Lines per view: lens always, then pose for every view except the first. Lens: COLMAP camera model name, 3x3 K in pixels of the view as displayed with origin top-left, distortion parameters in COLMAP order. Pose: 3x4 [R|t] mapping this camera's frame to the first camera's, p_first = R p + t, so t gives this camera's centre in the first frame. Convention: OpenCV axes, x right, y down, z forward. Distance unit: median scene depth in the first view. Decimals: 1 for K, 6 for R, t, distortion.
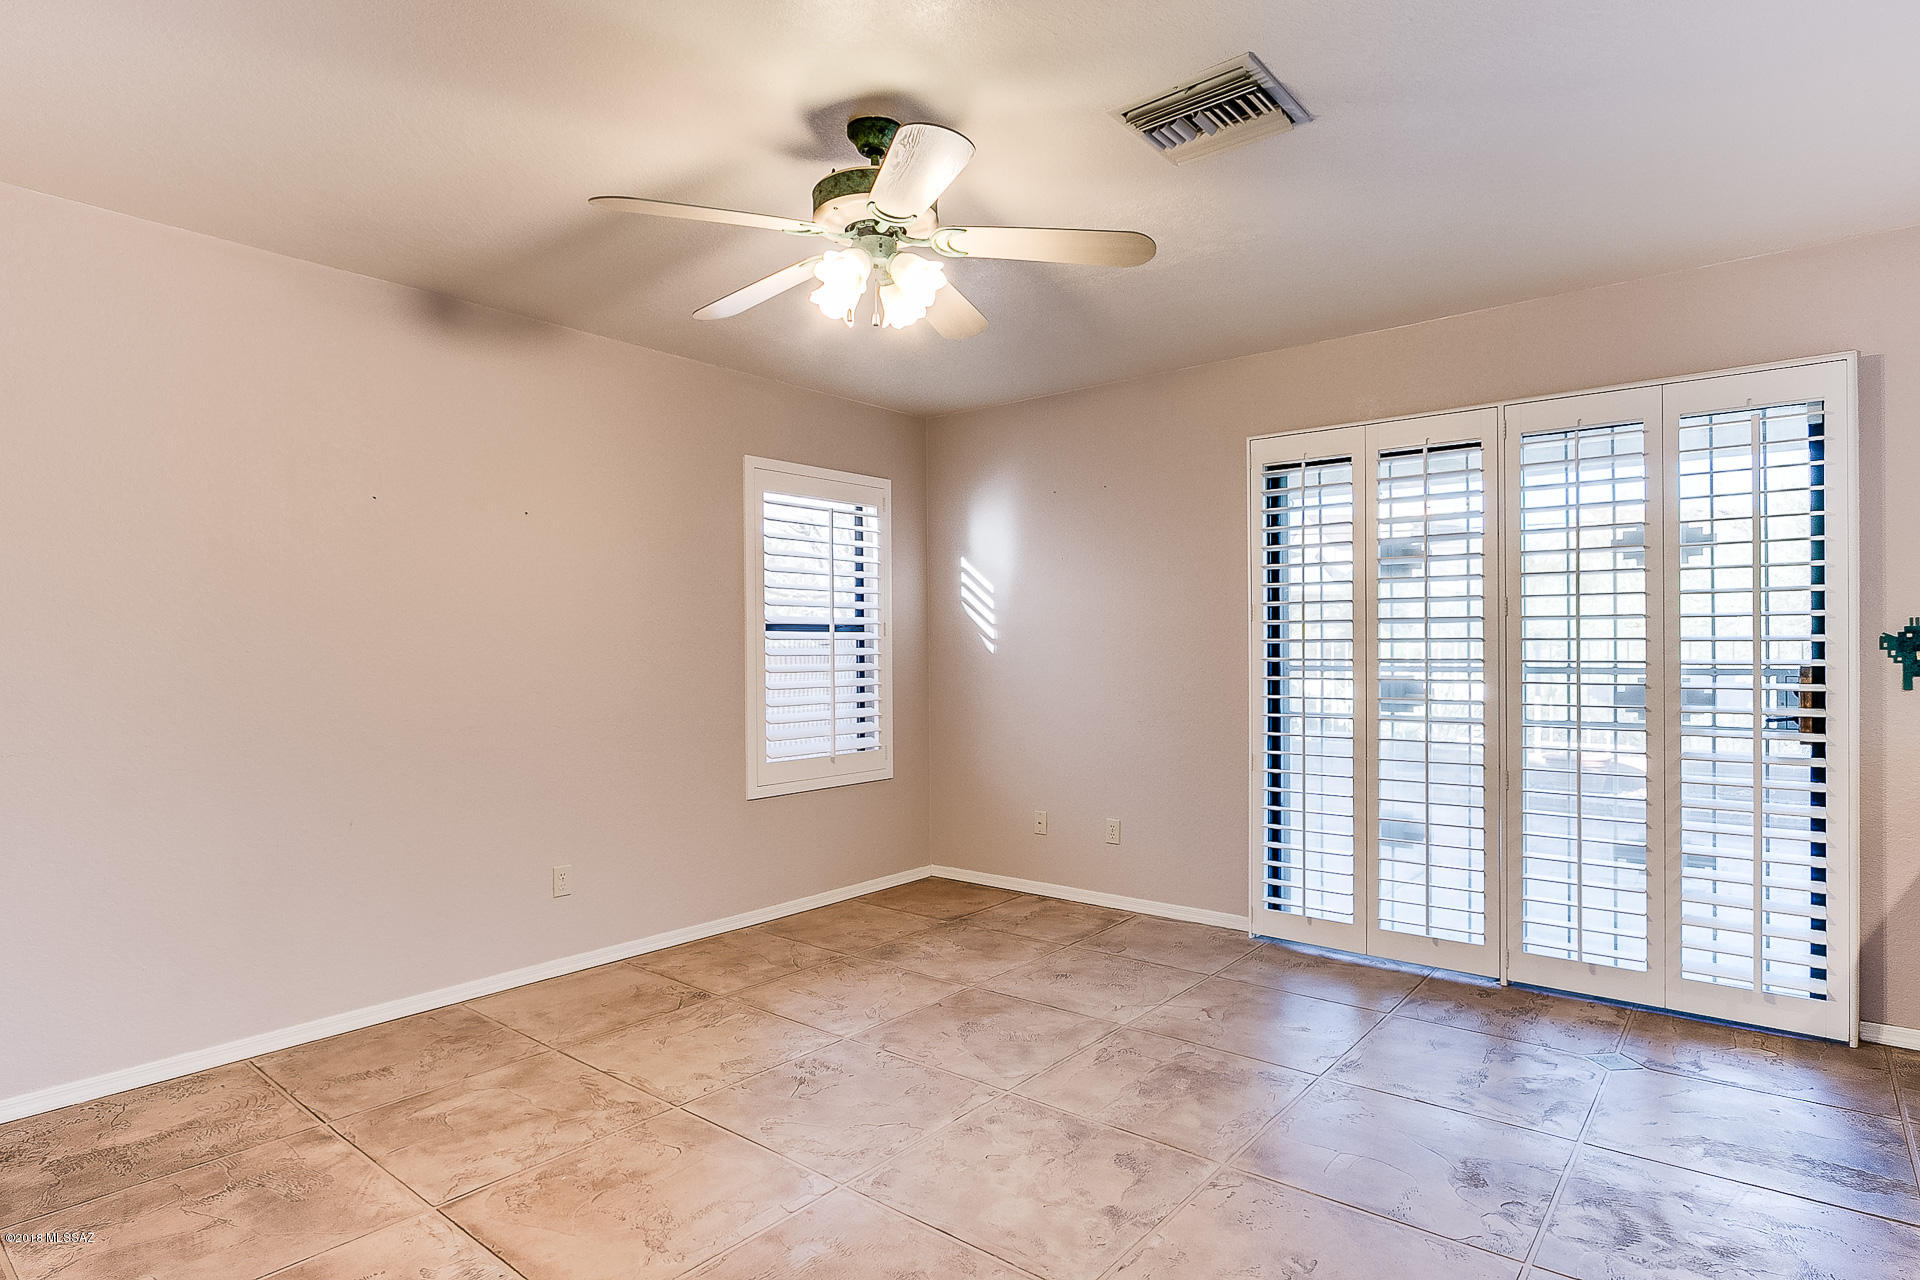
lens RADIAL K [[995.3, 0, 977.4], [0, 995.3, 649.7], [0, 0, 1]] dist [0.005127, -0.001275]
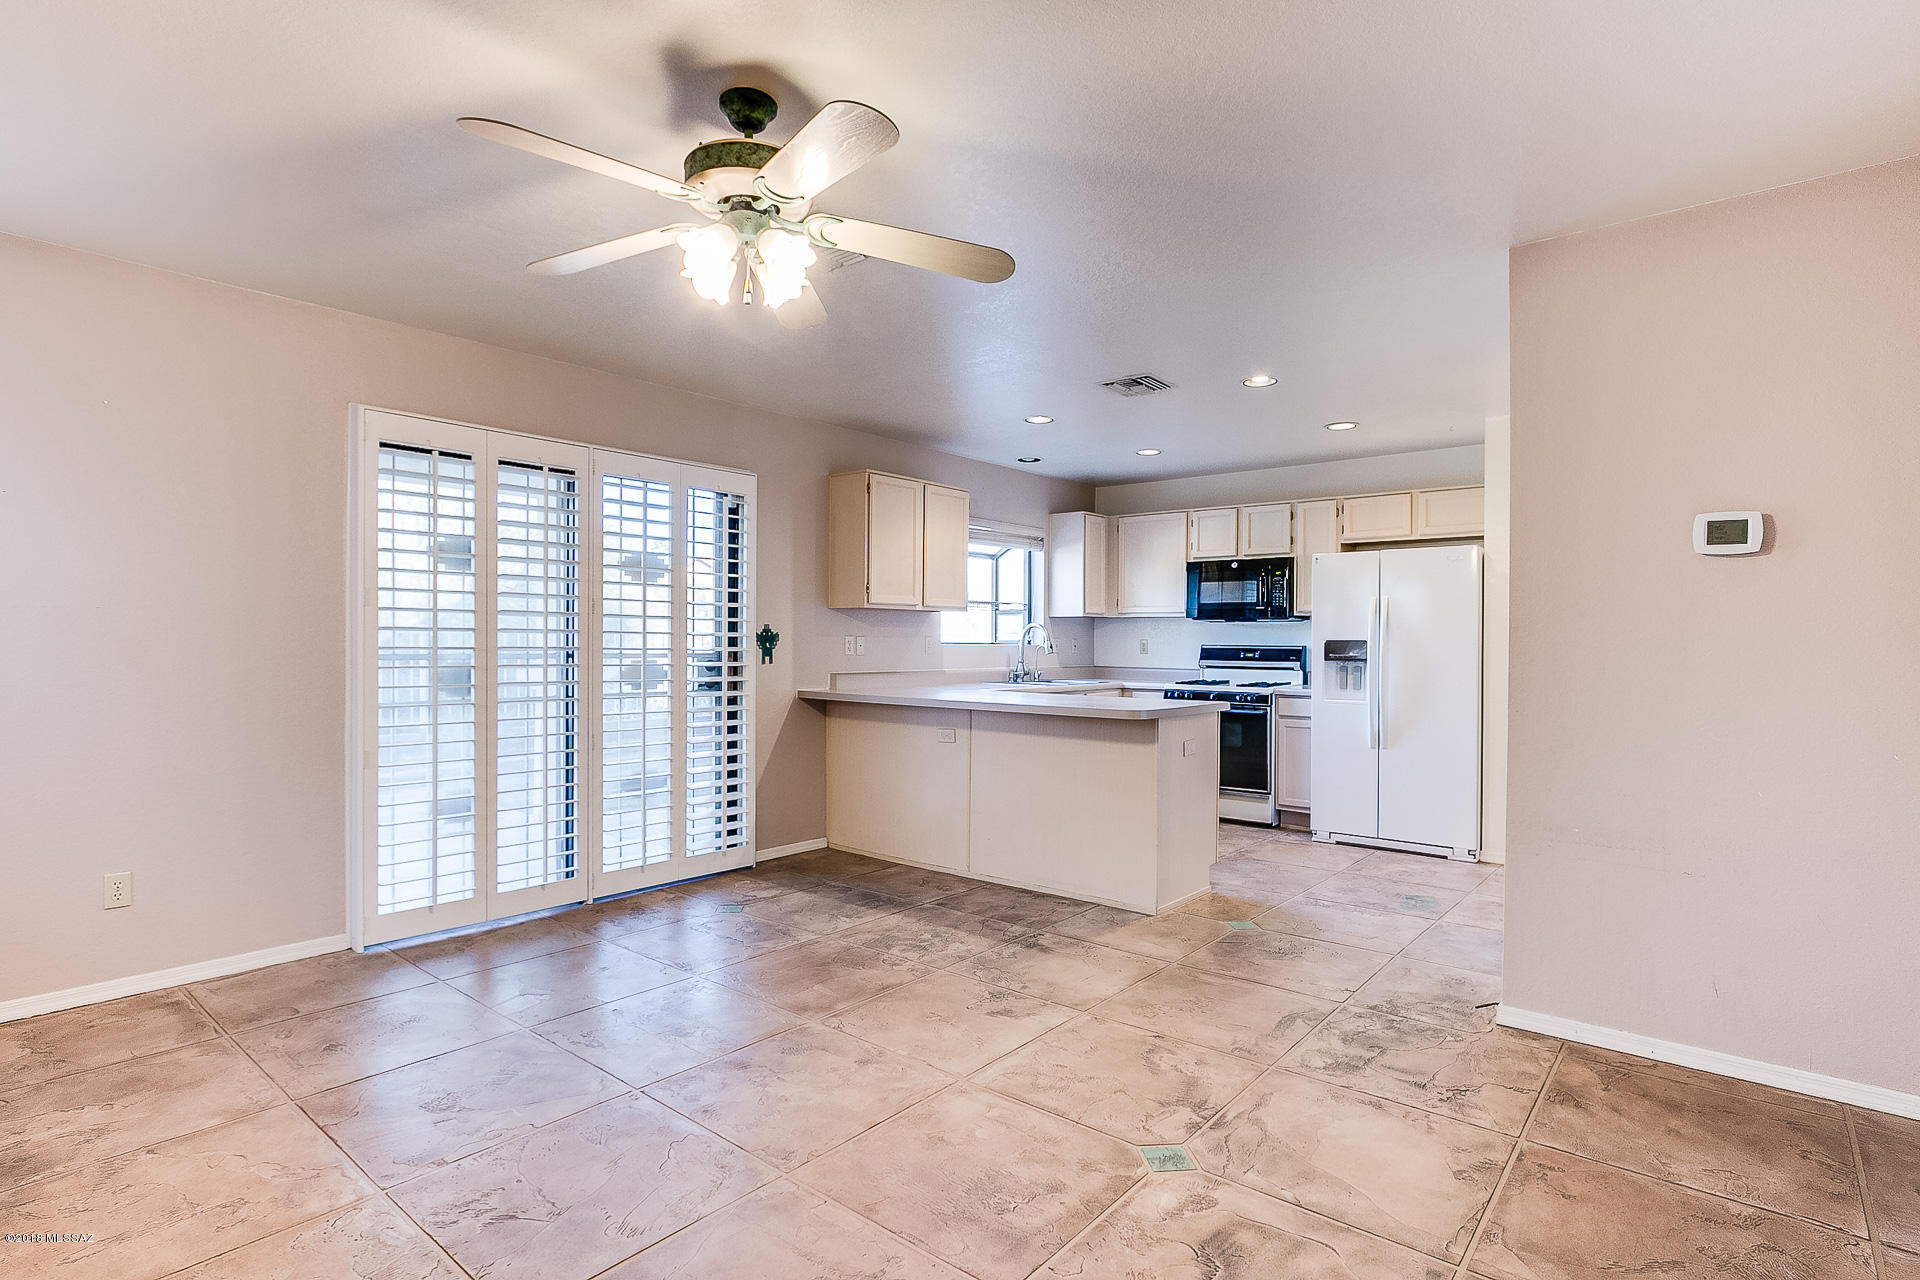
lens RADIAL K [[961.3, 0, 953.8], [0, 961.3, 644.3], [0, 0, 1]] dist [-0.019217, 0.002366]
pose [[0.027717, 0.000218, 0.999616, -0.716834], [-0.010626, 0.999944, 0.000076, 0.000357], [-0.999559, -0.010624, 0.027718, 0.528561]]
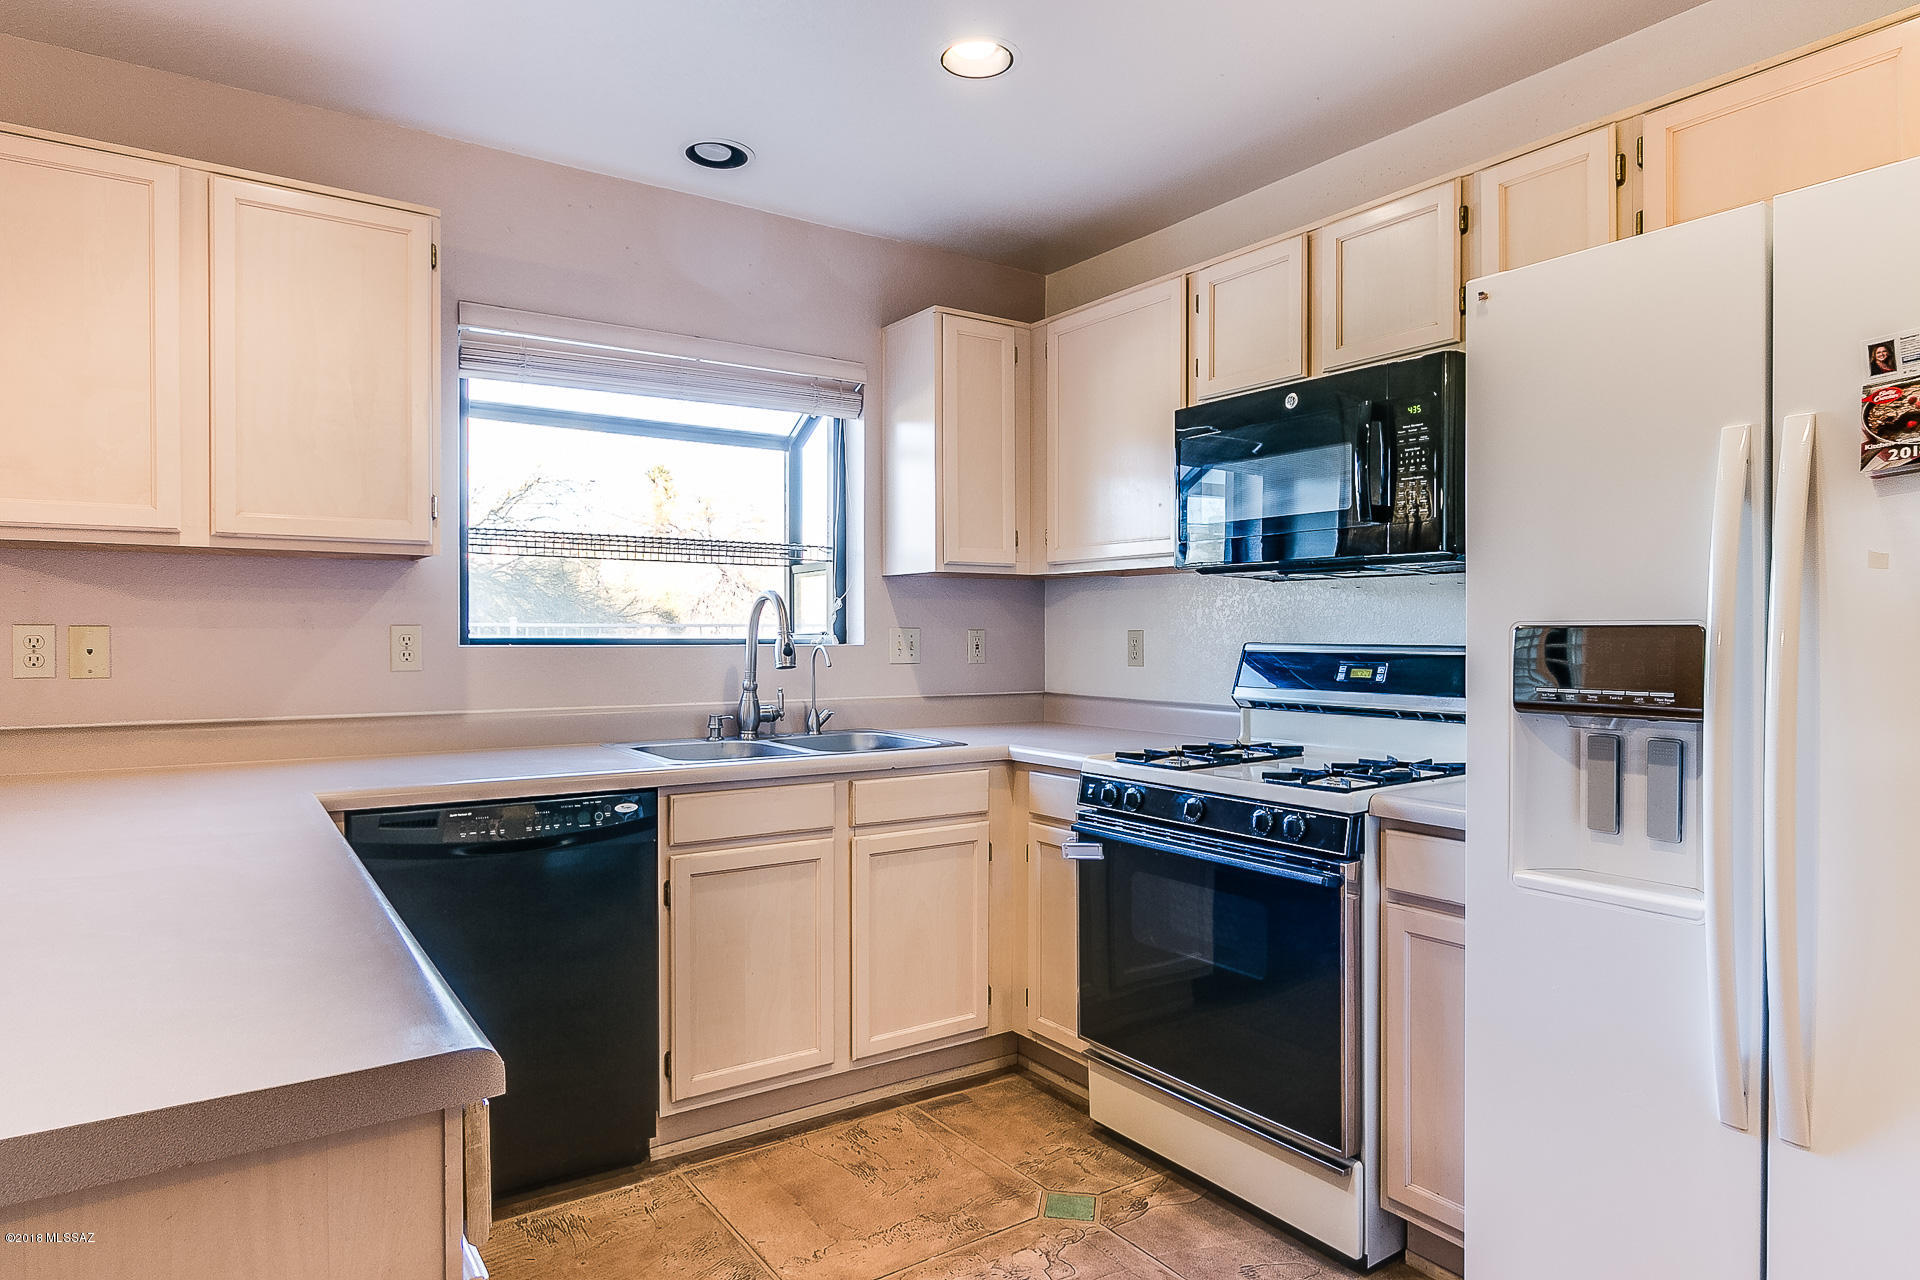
lens RADIAL K [[1115.2, 0, 959.0], [0, 1115.2, 644.0], [0, 0, 1]] dist [-0.016546, 0.007516]
pose [[0.290608, -0.004678, 0.956831, 0.464936], [-0.006000, 0.999959, 0.006711, -0.008165], [-0.956823, -0.007692, 0.290568, 0.013087]]
